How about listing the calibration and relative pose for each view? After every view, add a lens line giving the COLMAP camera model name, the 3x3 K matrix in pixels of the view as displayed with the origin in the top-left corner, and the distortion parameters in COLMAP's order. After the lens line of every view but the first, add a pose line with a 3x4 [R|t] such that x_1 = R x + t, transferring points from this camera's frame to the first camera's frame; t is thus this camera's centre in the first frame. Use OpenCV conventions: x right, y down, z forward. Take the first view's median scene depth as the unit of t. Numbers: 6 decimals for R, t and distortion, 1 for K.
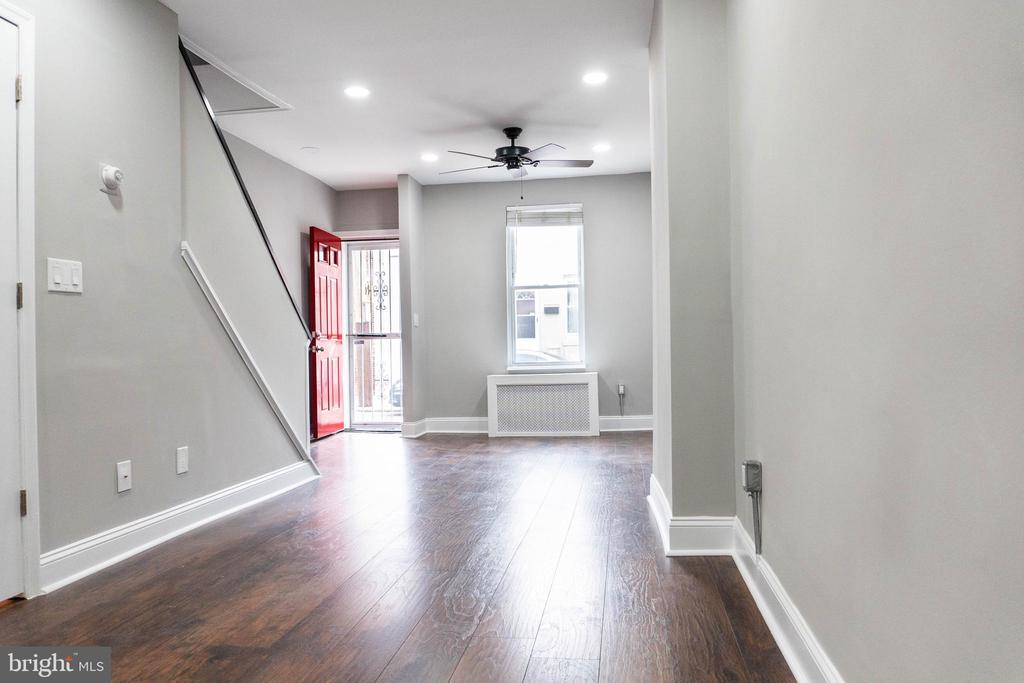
lens RADIAL K [[732.4, 0, 511.3], [0, 732.4, 342.1], [0, 0, 1]] dist [-0.021467, -0.000528]
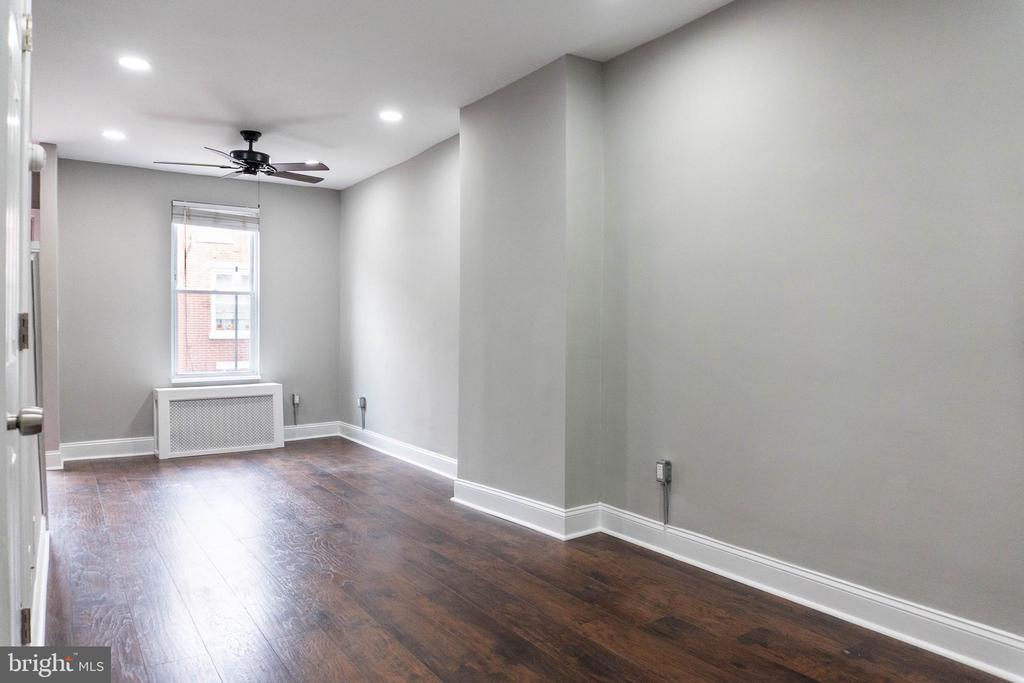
lens RADIAL K [[732.4, 0, 507.2], [0, 732.4, 341.5], [0, 0, 1]] dist [-0.021467, -0.000528]
pose [[0.720511, 0.009572, 0.693377, -0.341693], [-0.020766, 0.999754, 0.007778, -0.028821], [-0.693132, -0.020003, 0.720533, 0.071676]]
